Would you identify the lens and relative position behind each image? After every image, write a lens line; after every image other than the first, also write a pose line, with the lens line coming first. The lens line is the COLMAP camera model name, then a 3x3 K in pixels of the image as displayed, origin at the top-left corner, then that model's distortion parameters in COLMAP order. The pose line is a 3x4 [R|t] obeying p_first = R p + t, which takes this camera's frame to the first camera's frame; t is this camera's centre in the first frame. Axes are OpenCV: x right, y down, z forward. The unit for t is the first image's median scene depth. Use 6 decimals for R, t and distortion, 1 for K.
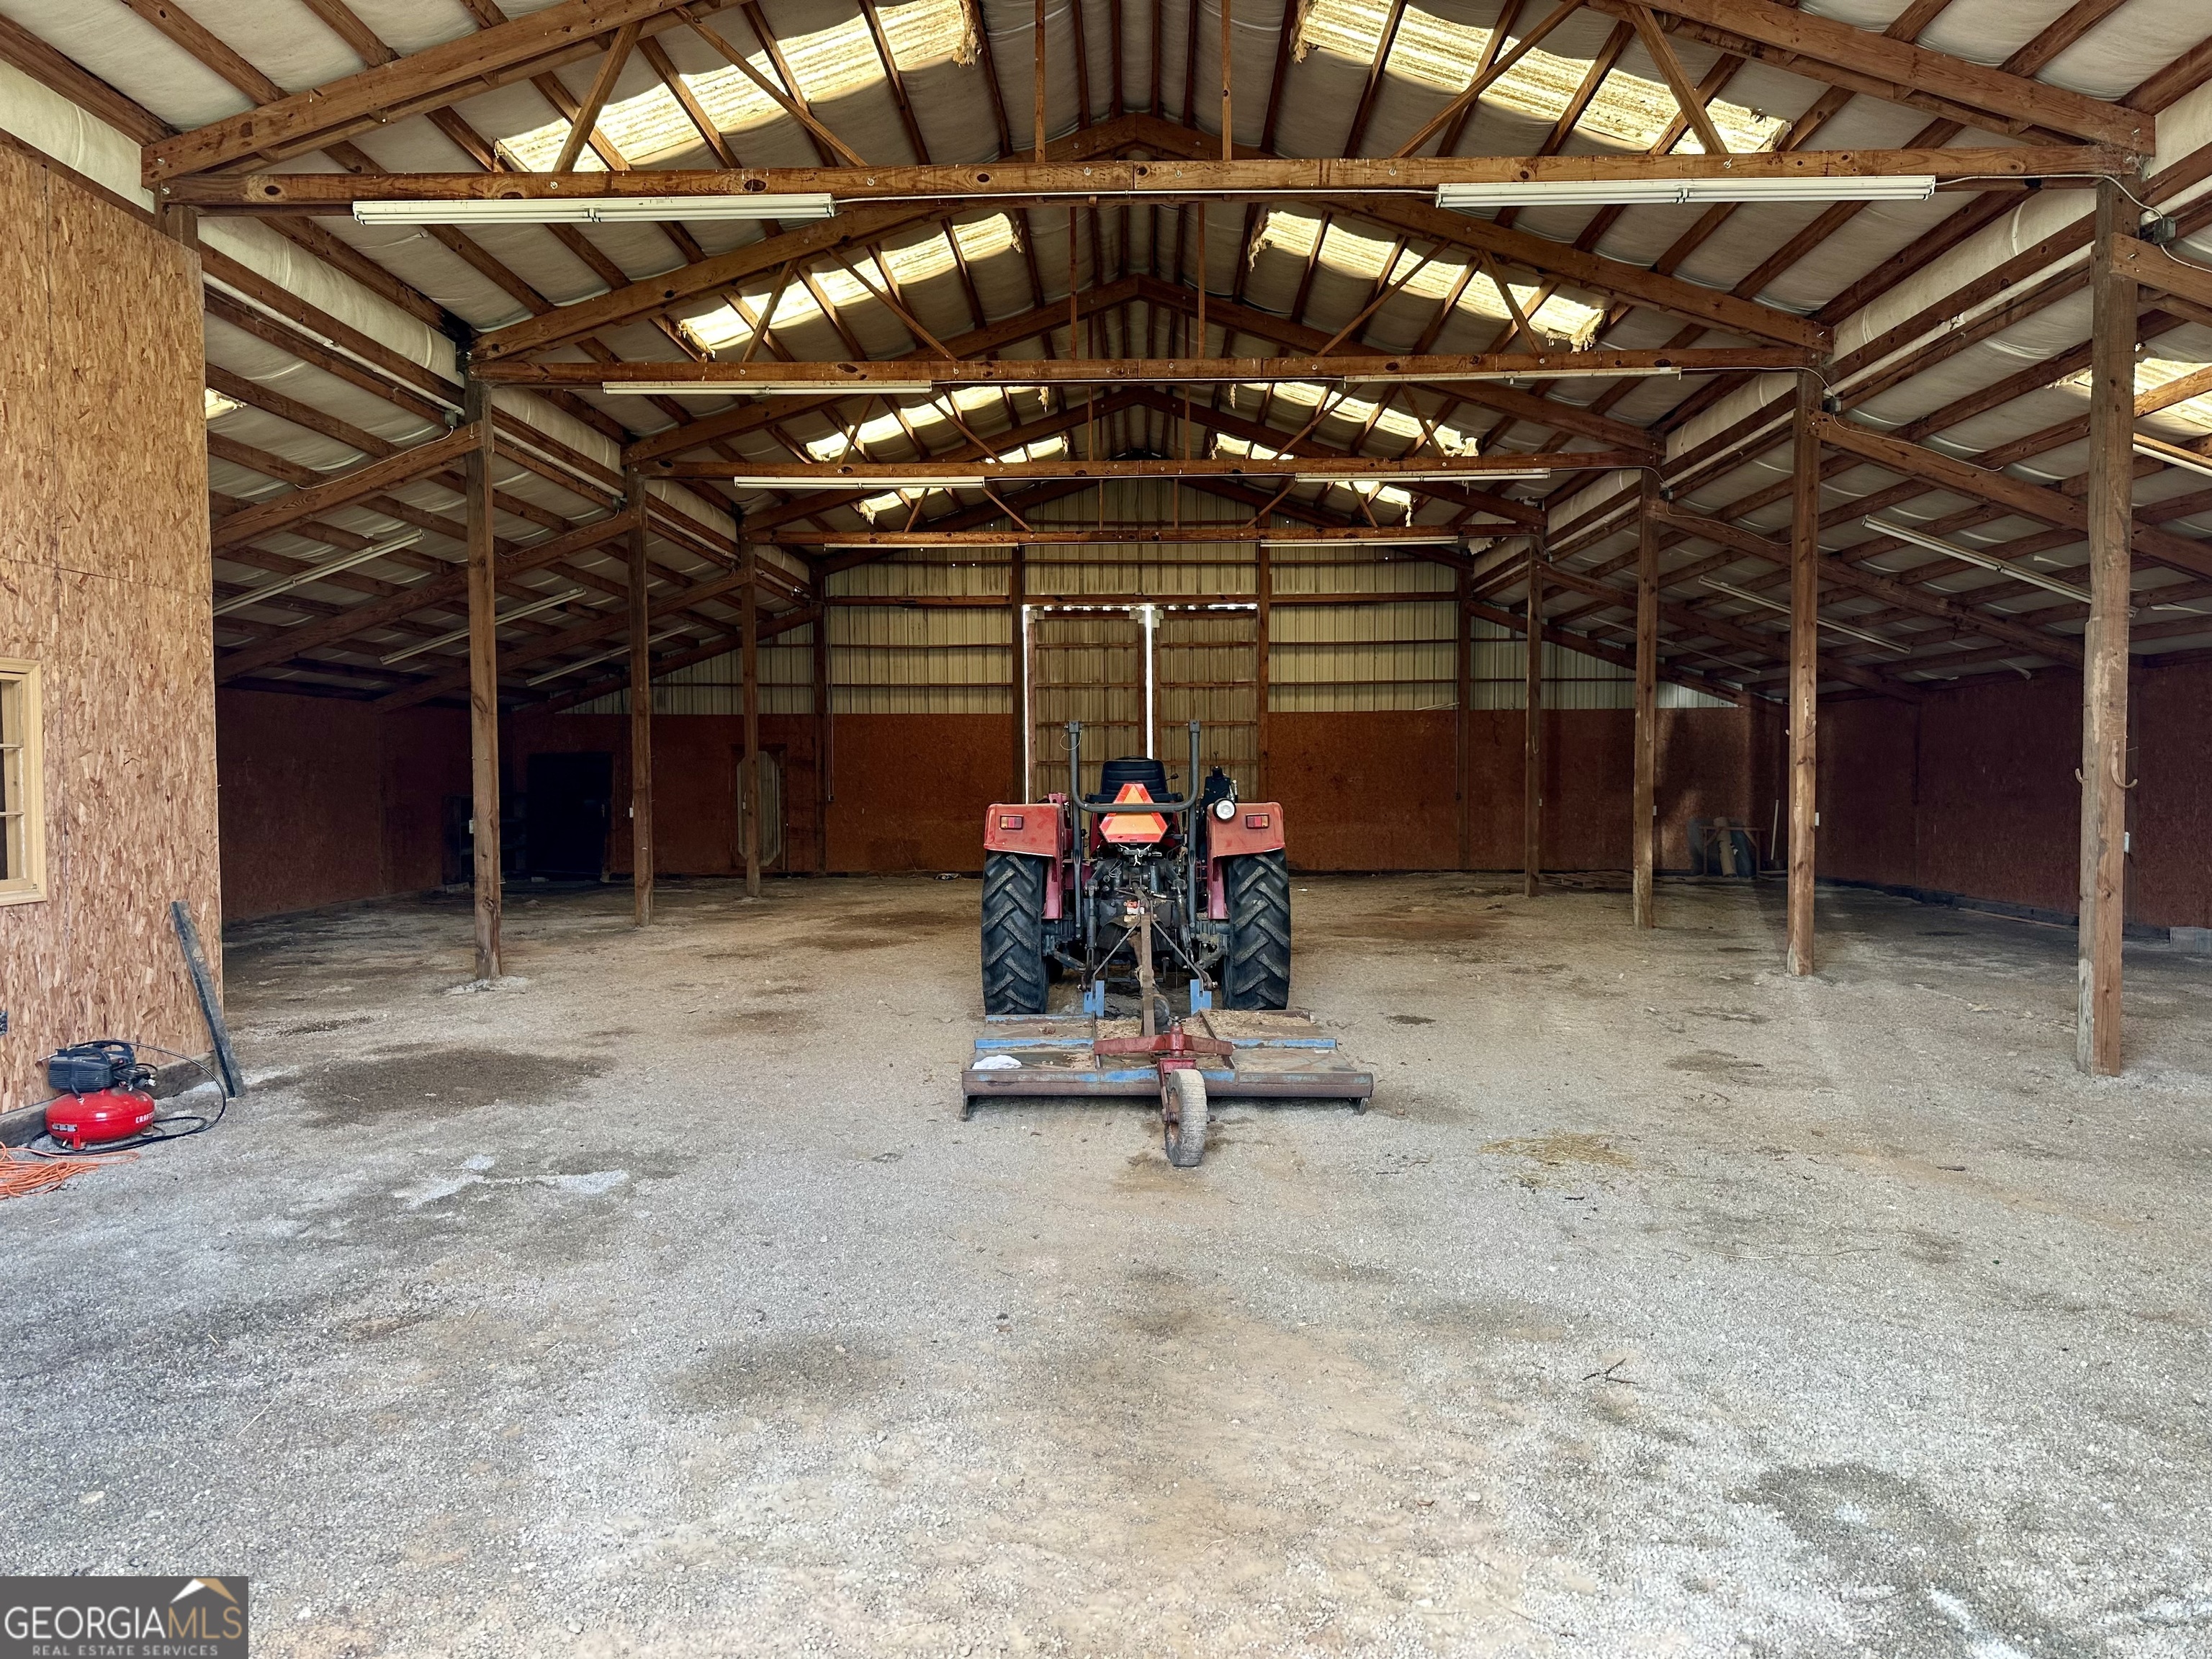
lens RADIAL K [[1533.7, 0, 1106.0], [0, 1533.7, 829.5], [0, 0, 1]] dist [0.166970, -0.199162]
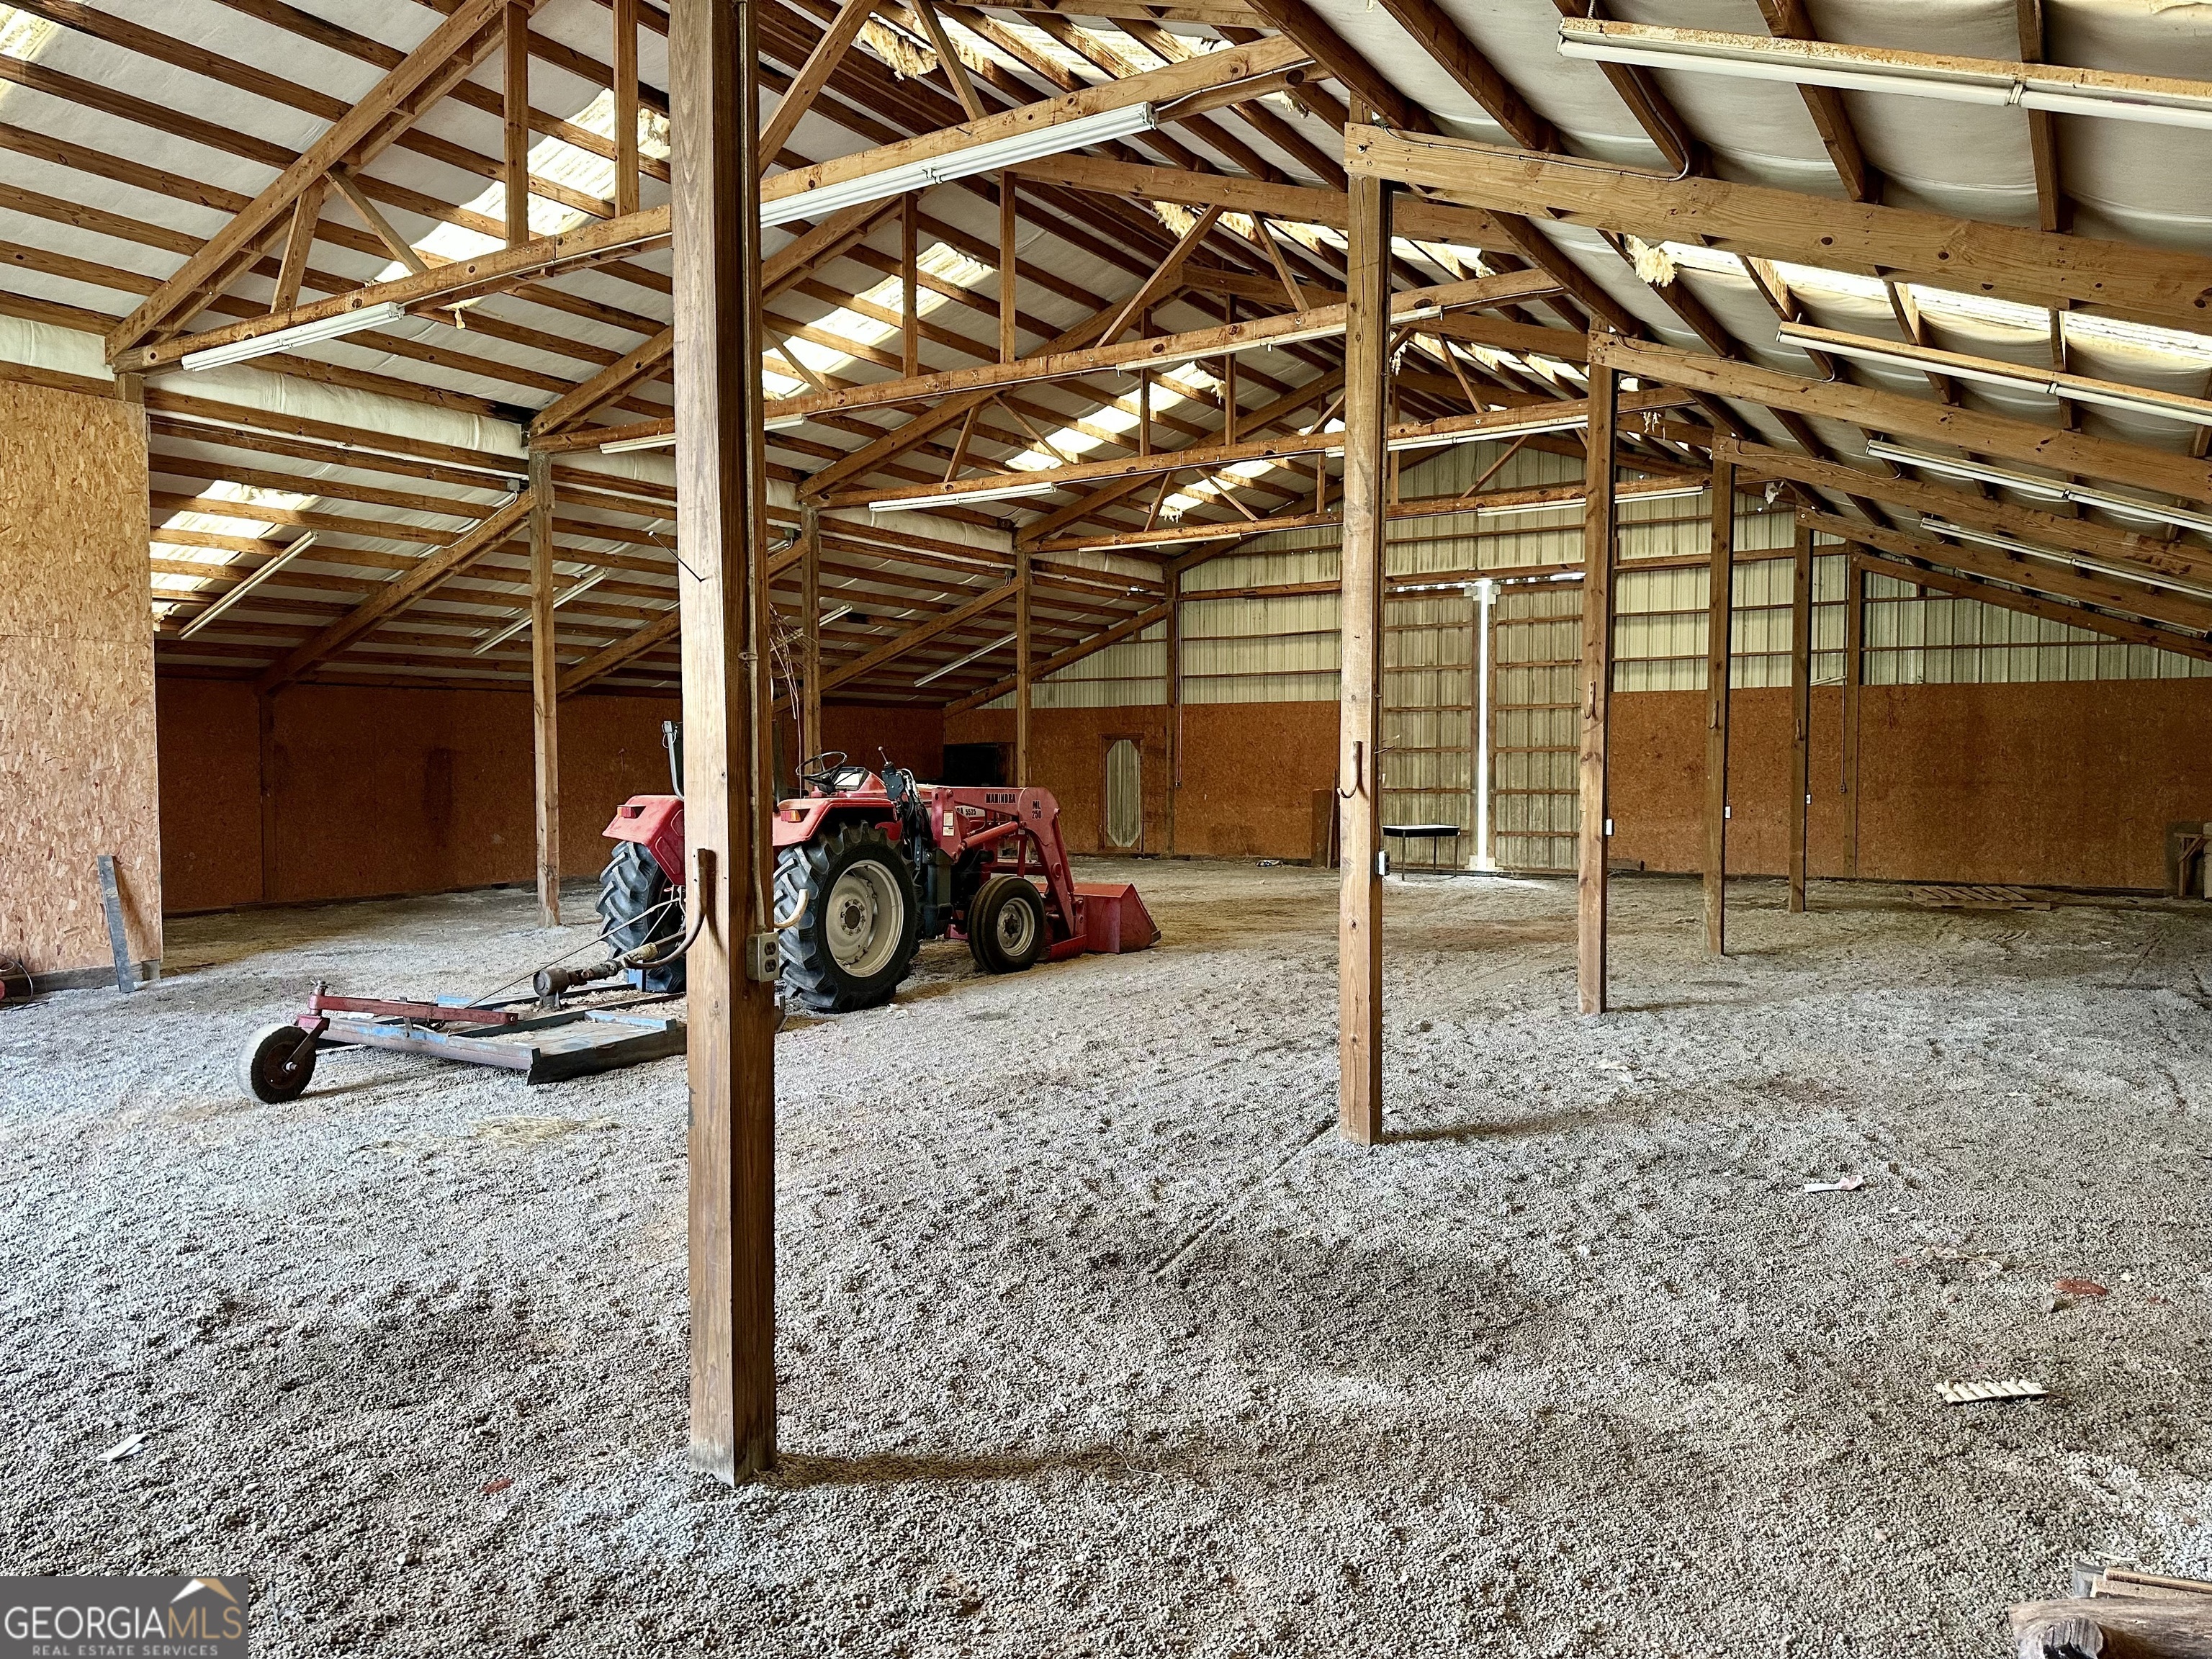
lens RADIAL K [[1533.7, 0, 1106.0], [0, 1533.7, 829.5], [0, 0, 1]] dist [0.166970, -0.199162]
pose [[0.860339, 0.025933, -0.509062, 0.314430], [-0.019326, 0.999646, 0.018264, -0.007571], [0.509356, -0.005875, 0.860536, 0.071427]]
